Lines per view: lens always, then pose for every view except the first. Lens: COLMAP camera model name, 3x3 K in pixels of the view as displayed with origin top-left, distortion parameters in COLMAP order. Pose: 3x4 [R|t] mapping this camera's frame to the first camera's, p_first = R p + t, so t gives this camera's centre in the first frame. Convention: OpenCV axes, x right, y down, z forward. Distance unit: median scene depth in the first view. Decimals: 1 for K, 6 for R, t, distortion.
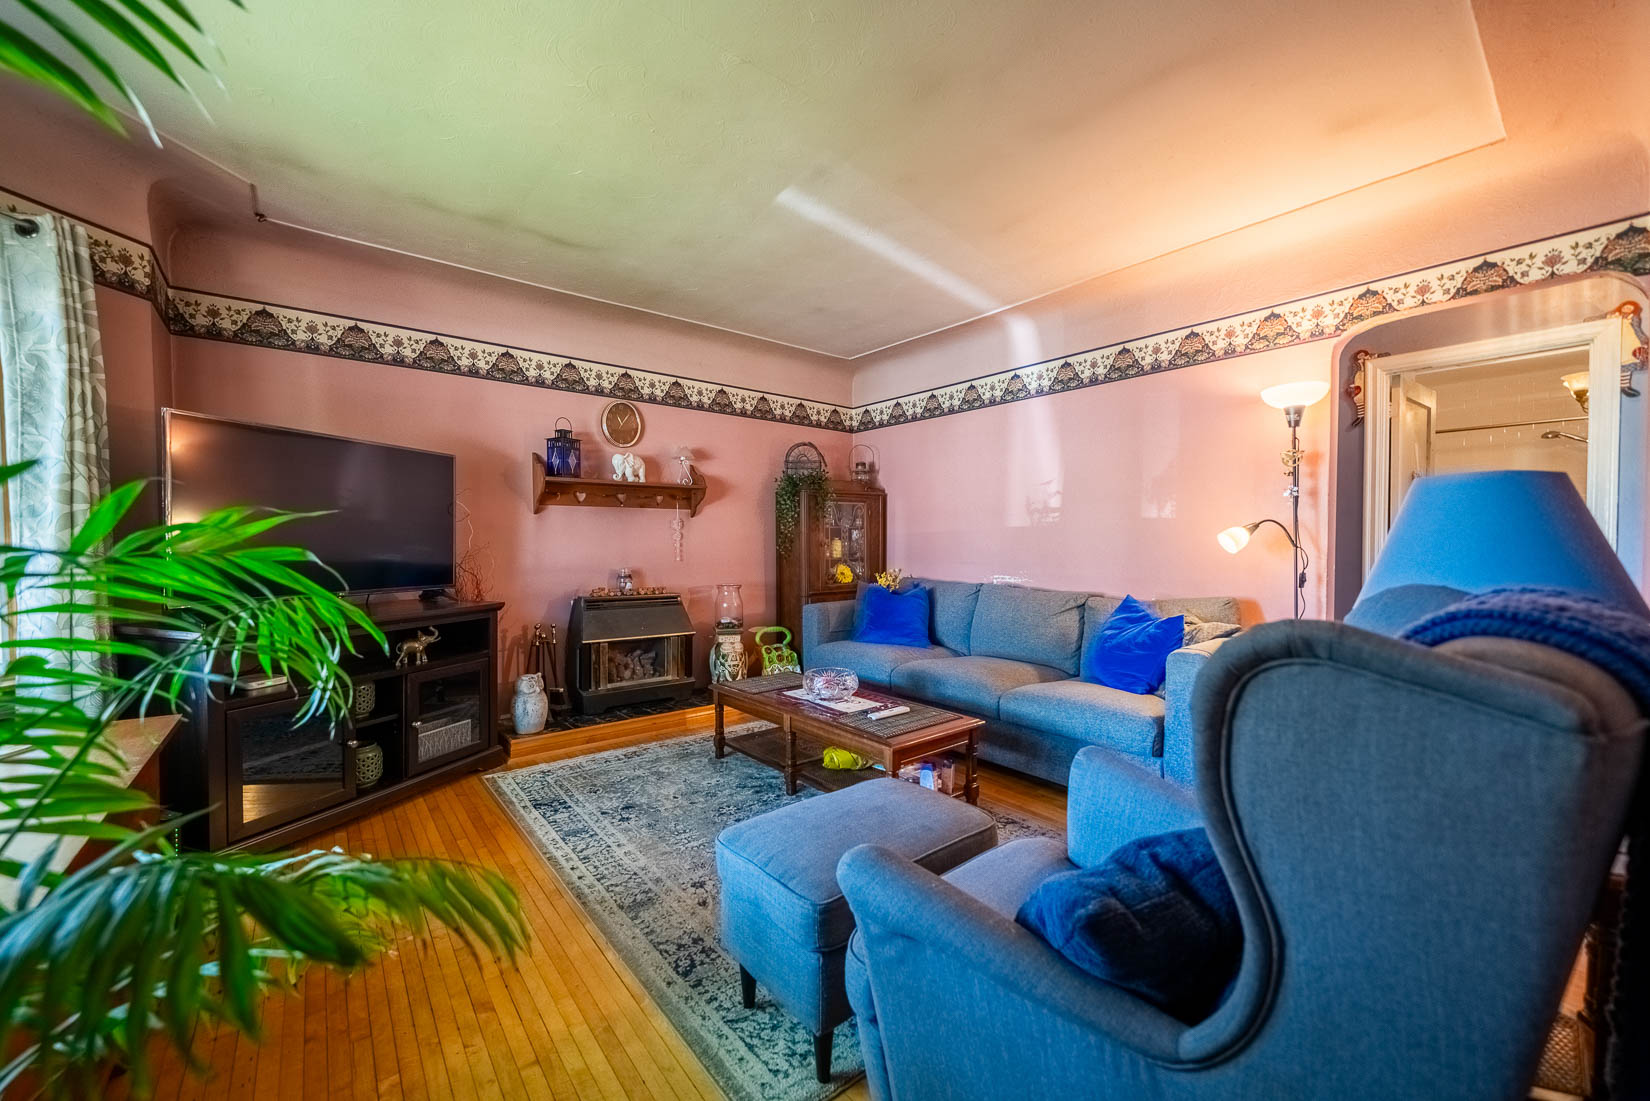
lens RADIAL K [[641.5, 0, 824.9], [0, 641.5, 551.4], [0, 0, 1]] dist [0.002755, 0.000065]
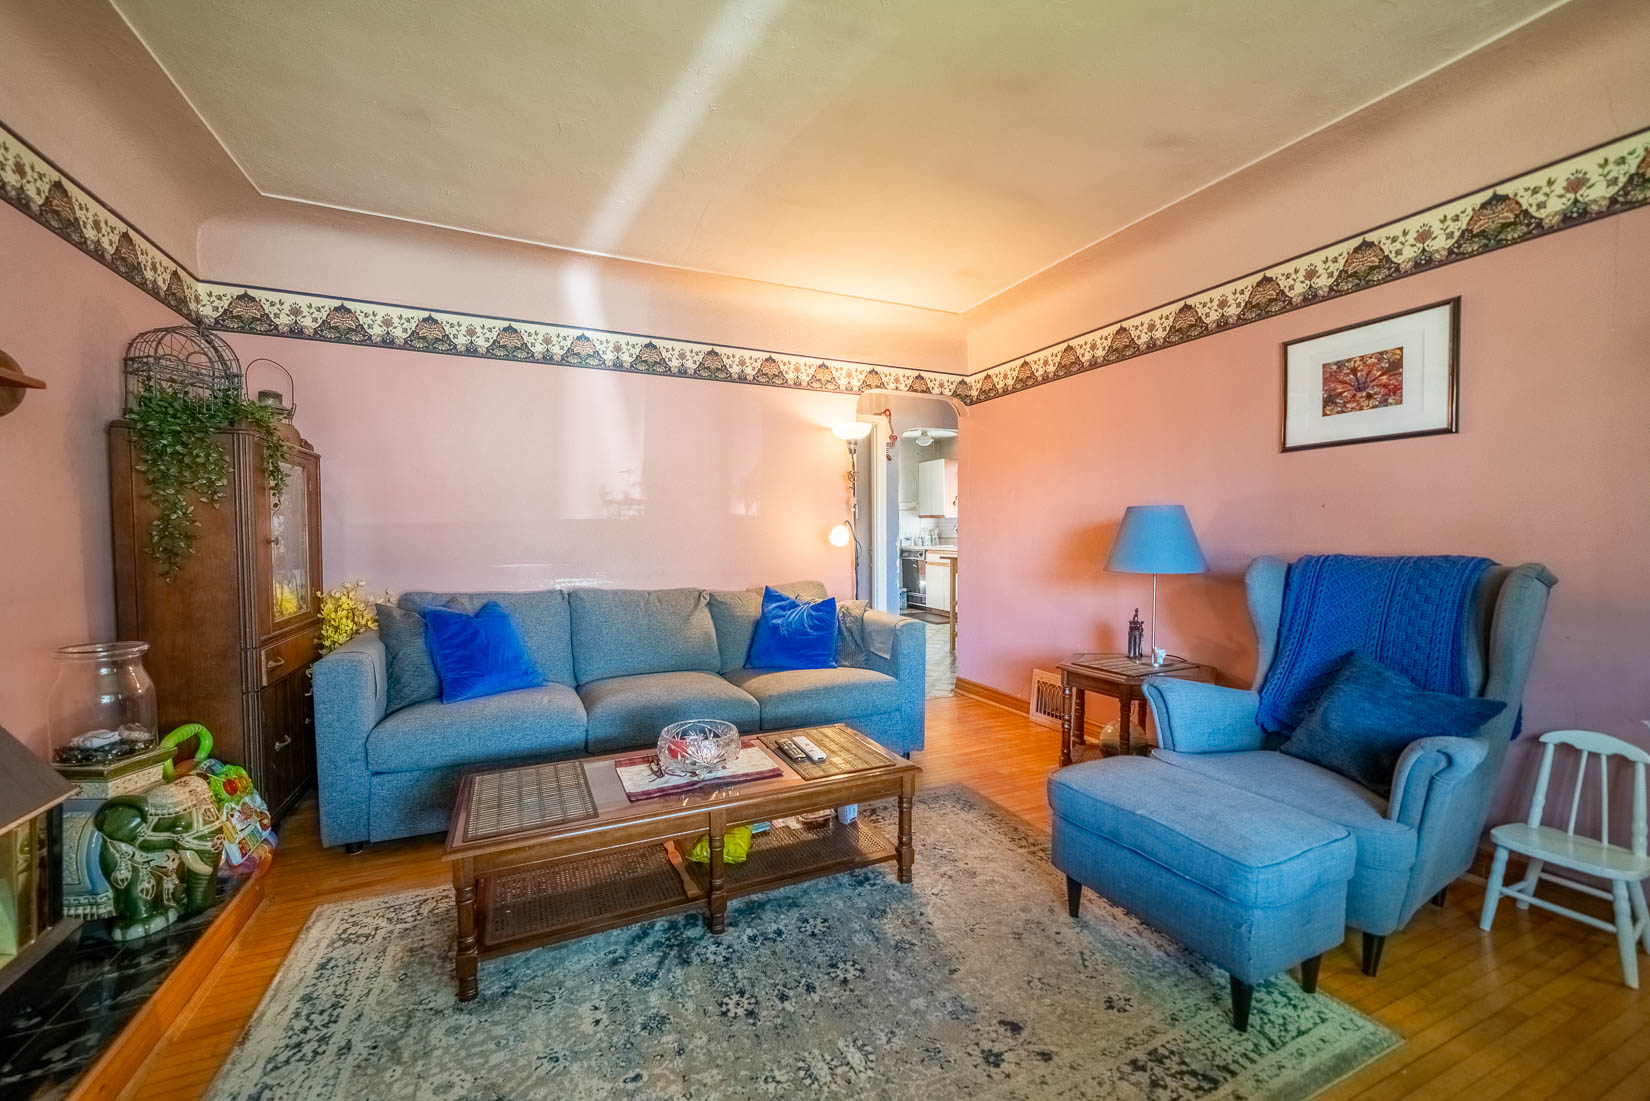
lens RADIAL K [[641.5, 0, 820.9], [0, 641.5, 549.2], [0, 0, 1]] dist [0.002755, 0.000065]
pose [[0.252263, -0.013390, 0.967566, -0.457900], [0.019517, 0.999771, 0.008747, -0.000867], [-0.967462, 0.016677, 0.252466, 0.529854]]
